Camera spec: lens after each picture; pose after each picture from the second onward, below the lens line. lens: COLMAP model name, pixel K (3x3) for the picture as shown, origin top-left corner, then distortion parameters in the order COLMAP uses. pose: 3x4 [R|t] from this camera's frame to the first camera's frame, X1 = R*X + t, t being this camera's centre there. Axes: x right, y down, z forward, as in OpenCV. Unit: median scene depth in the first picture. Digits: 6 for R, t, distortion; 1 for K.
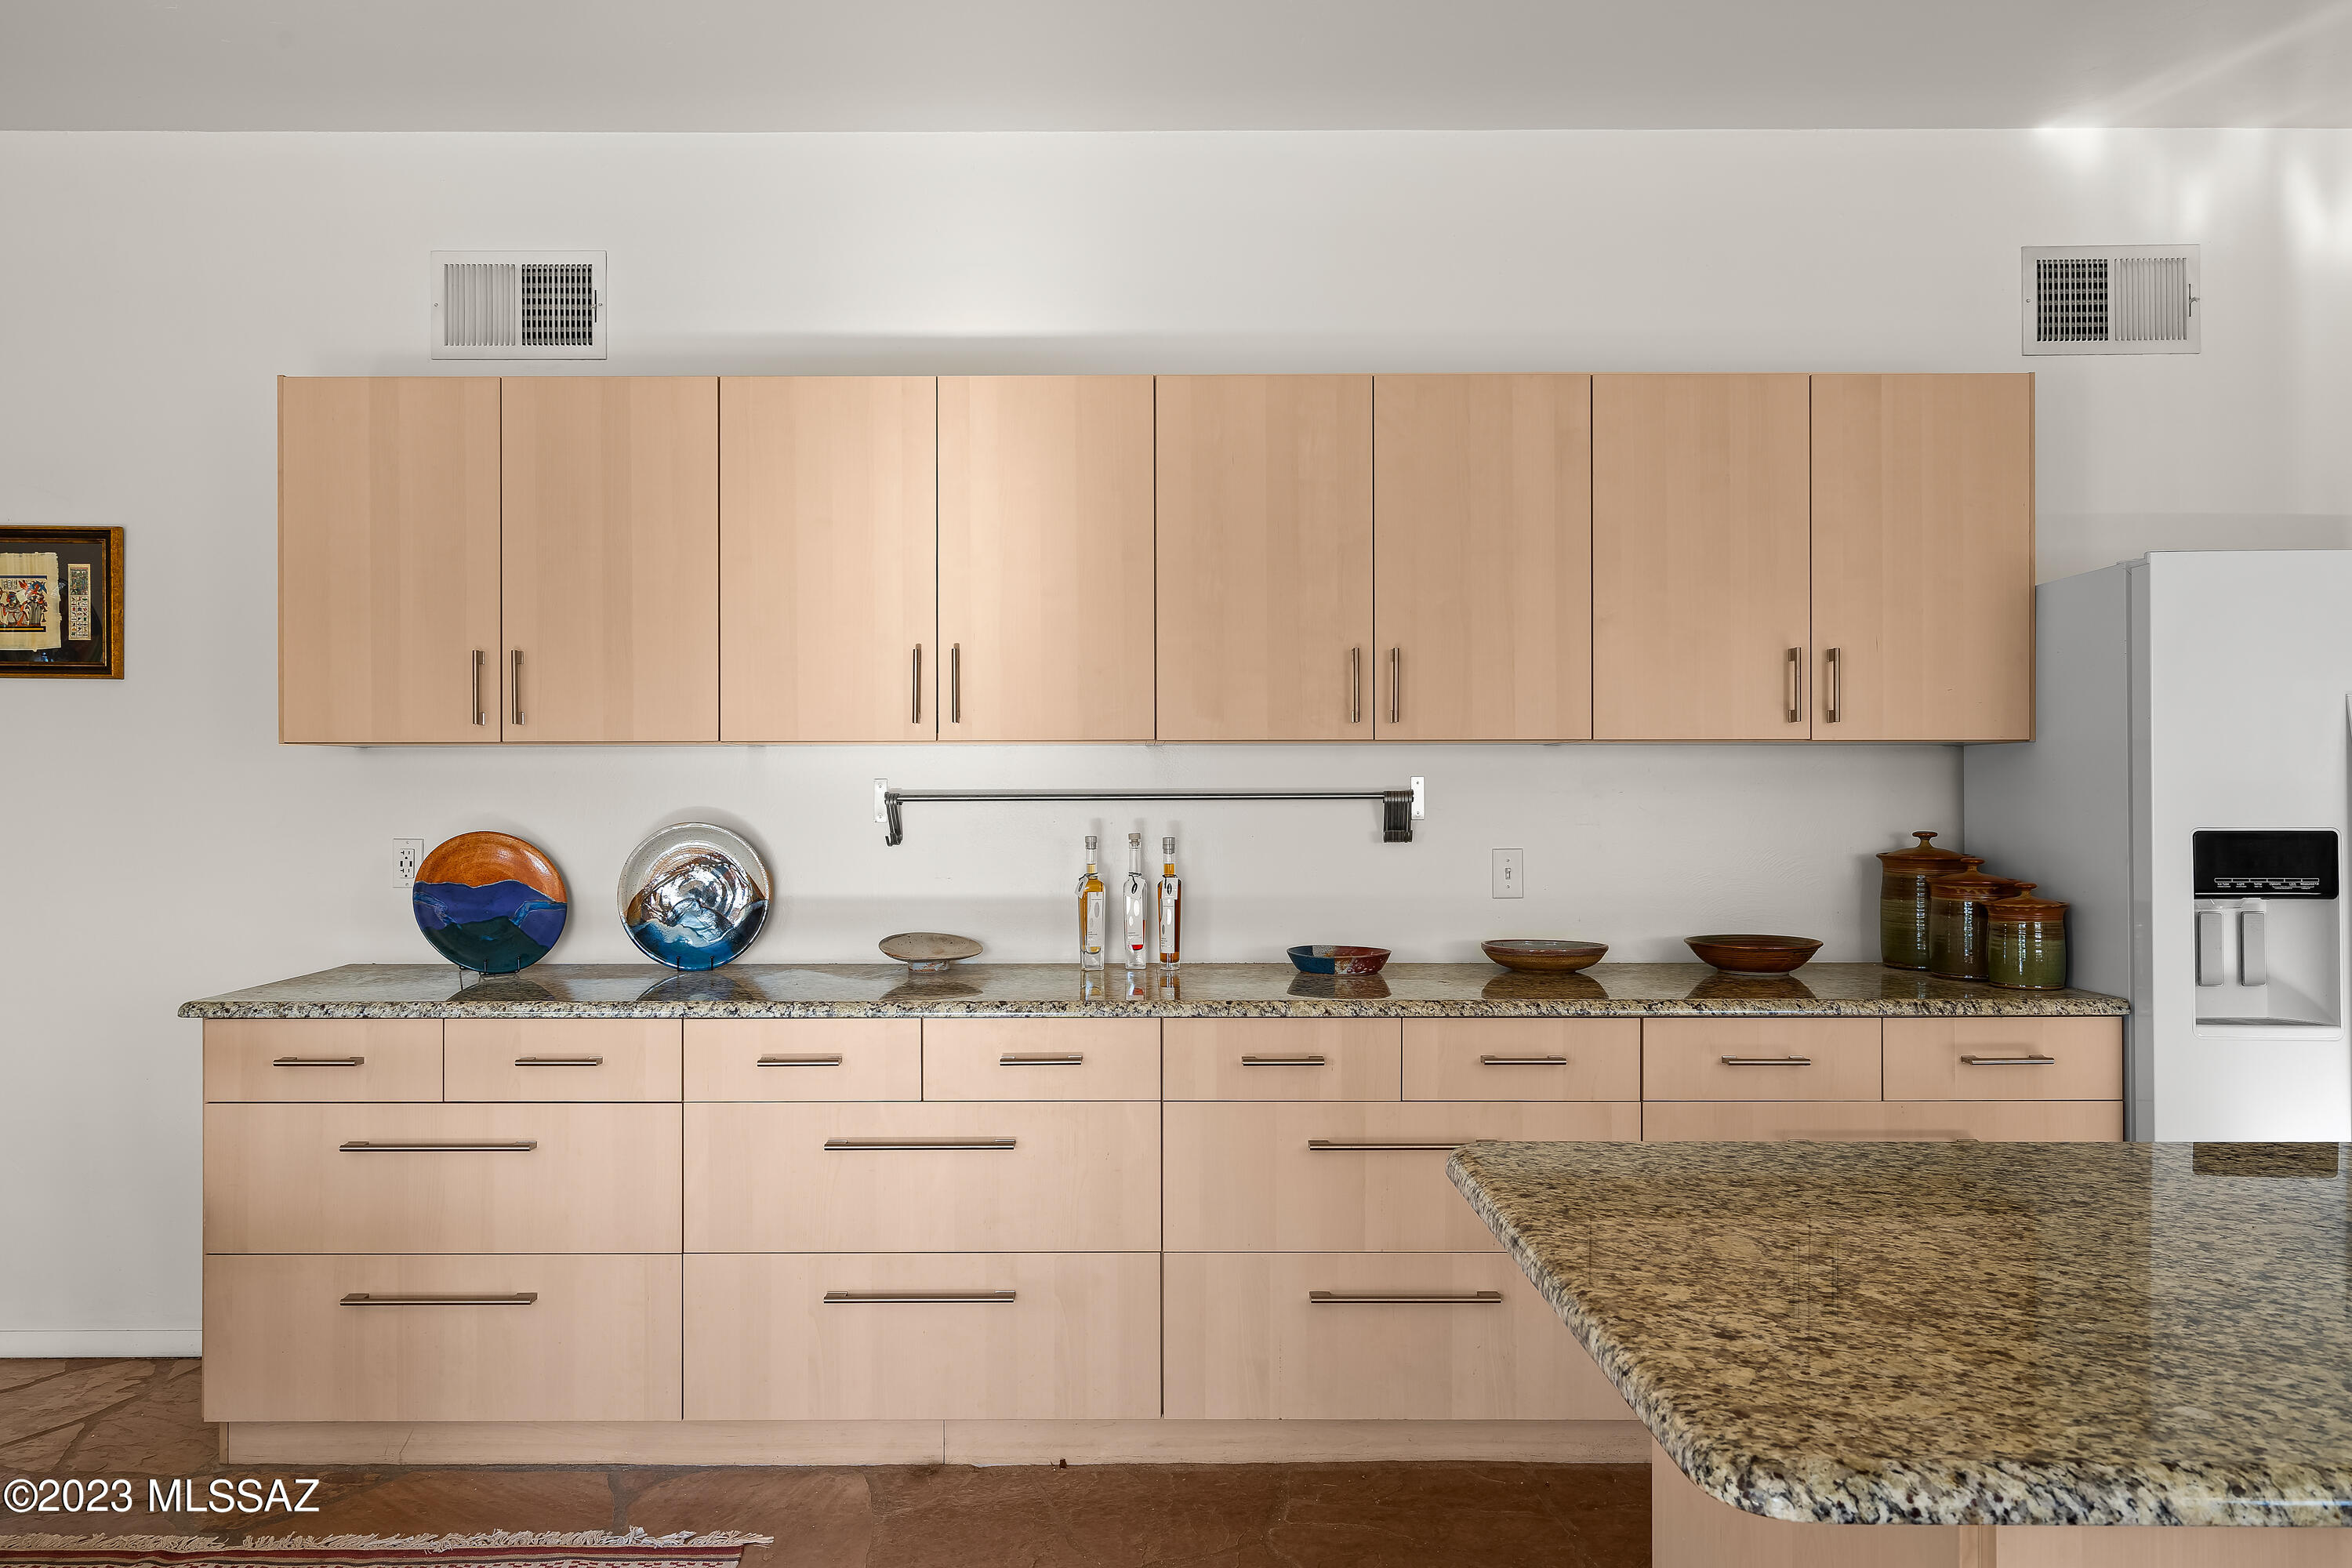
lens RADIAL K [[1741.7, 0, 1175.9], [0, 1741.7, 780.9], [0, 0, 1]] dist [0.000307, -0.003665]
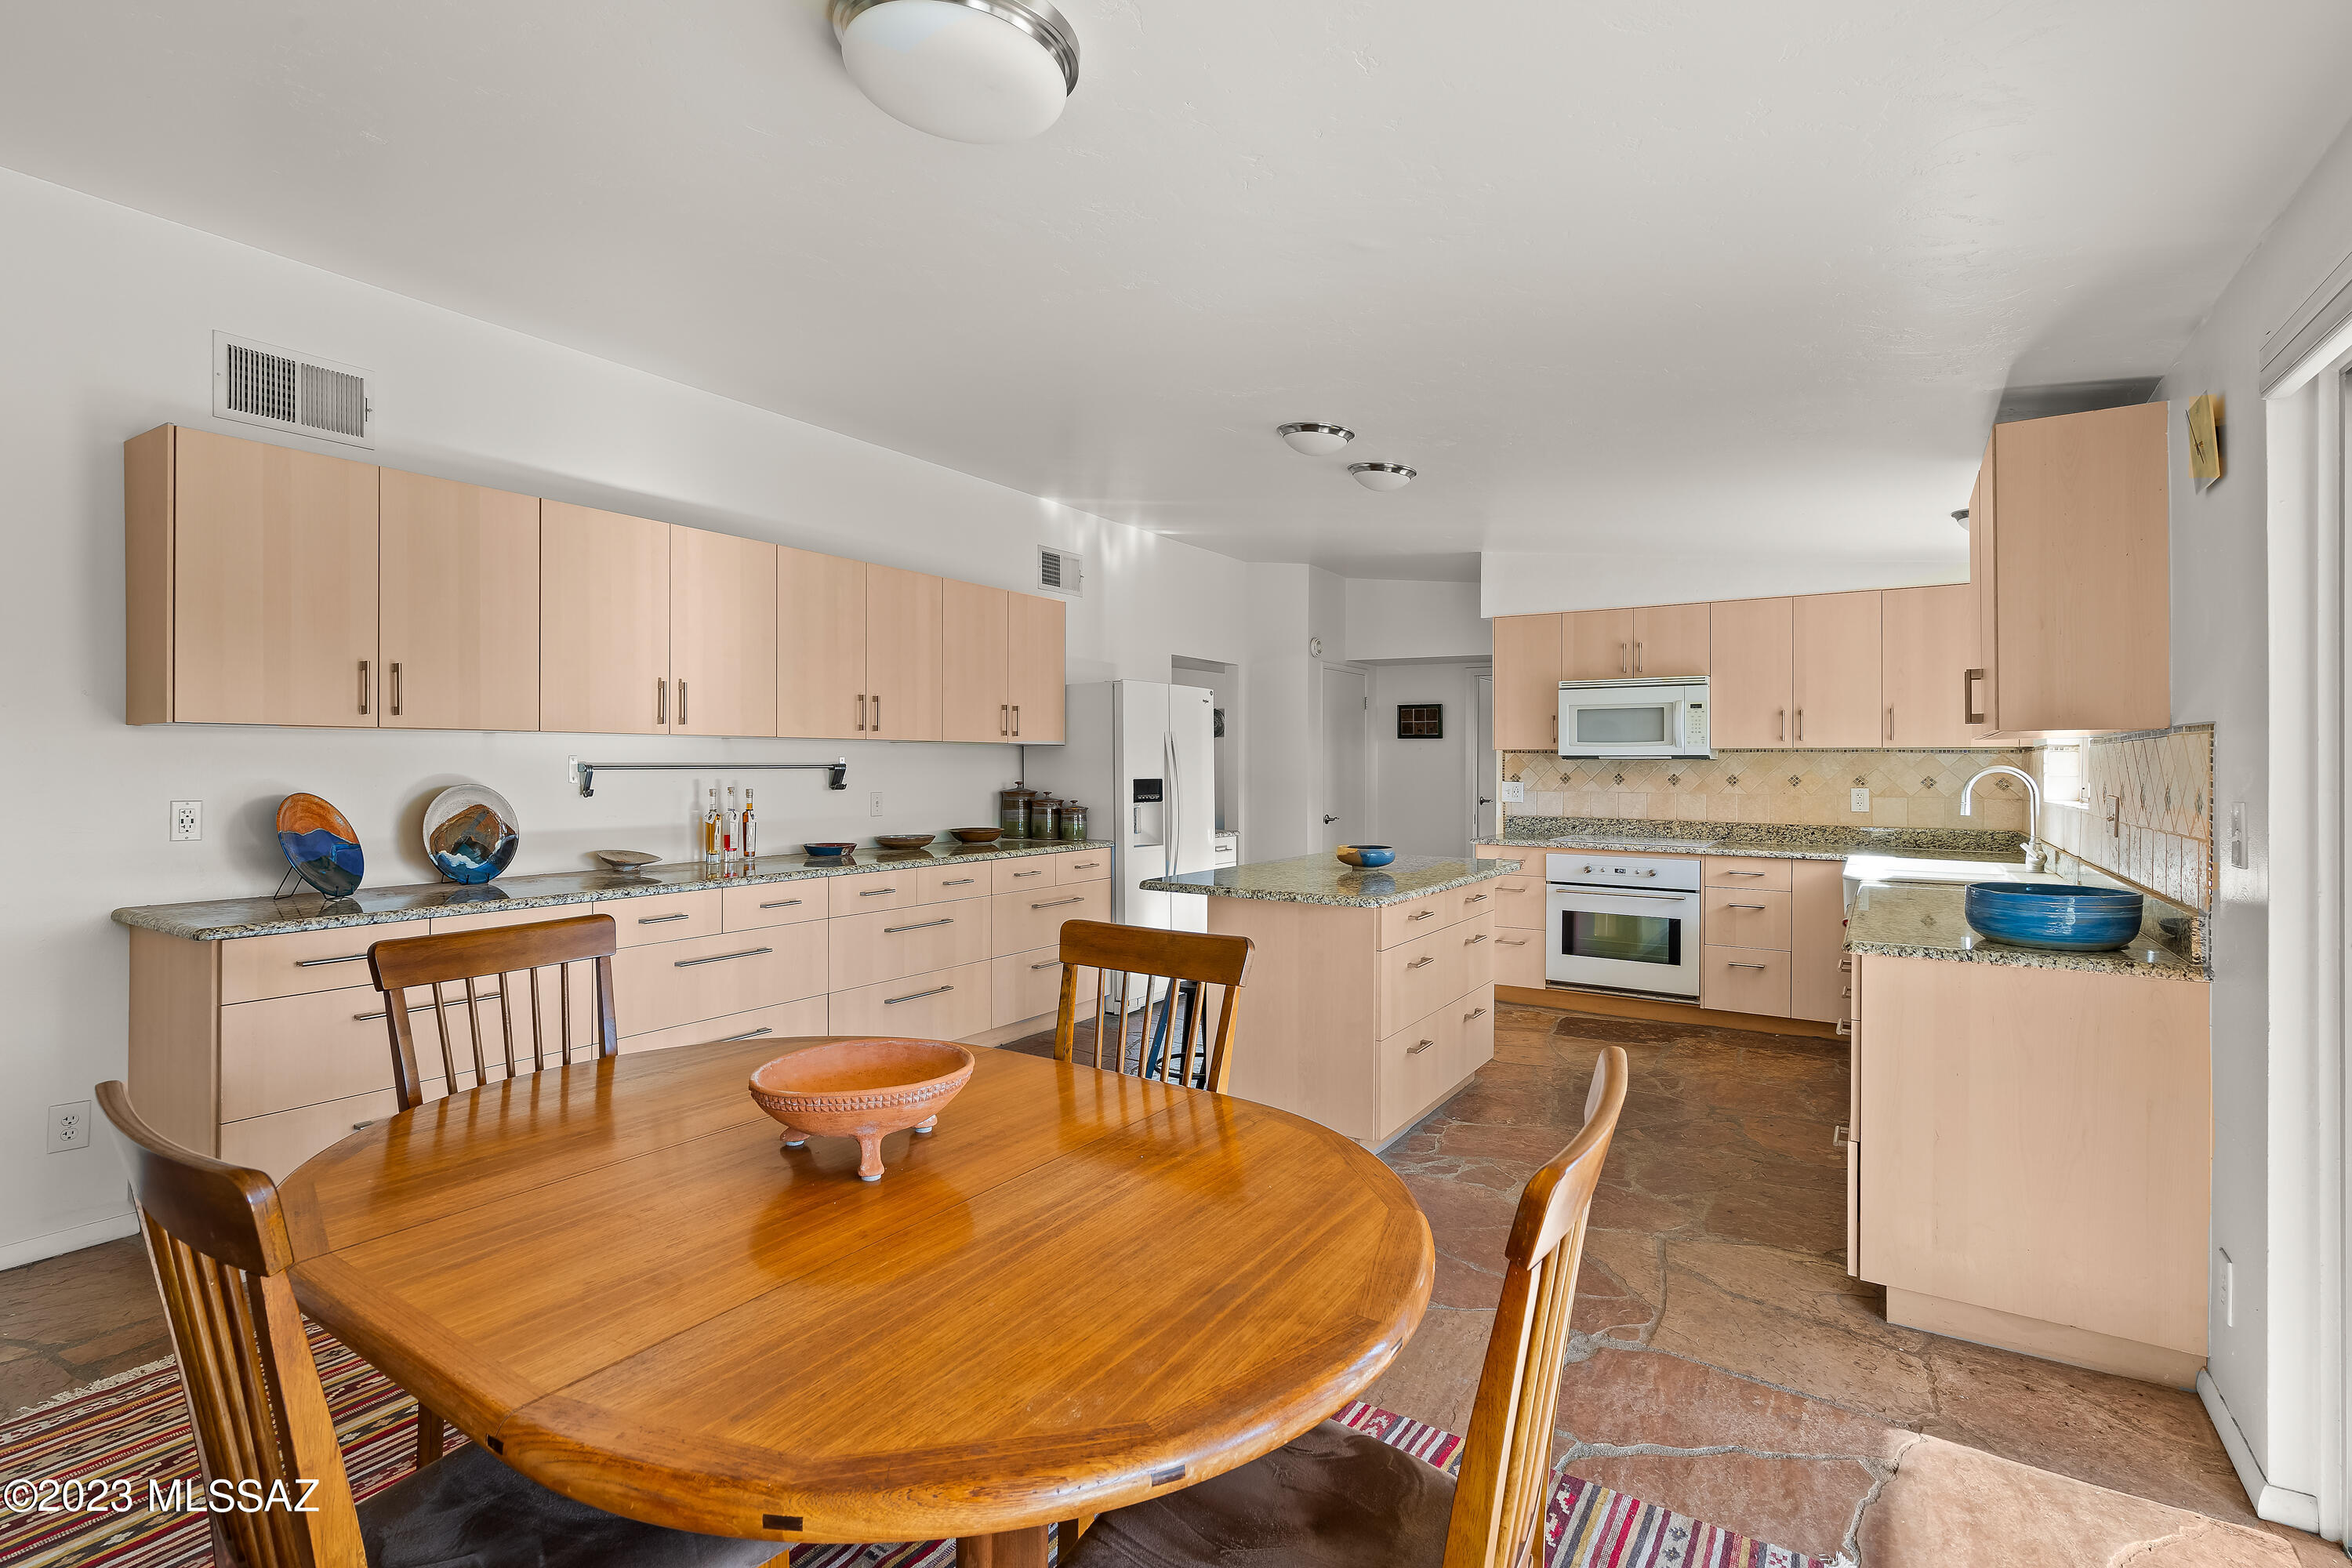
lens RADIAL K [[1094.9, 0, 1169.0], [0, 1094.9, 782.7], [0, 0, 1]] dist [0.001195, 0.000102]
pose [[0.547476, -0.011924, 0.836736, -0.726876], [-0.005676, 0.999823, 0.017962, 0.002500], [-0.836802, -0.014583, 0.547311, -0.013566]]
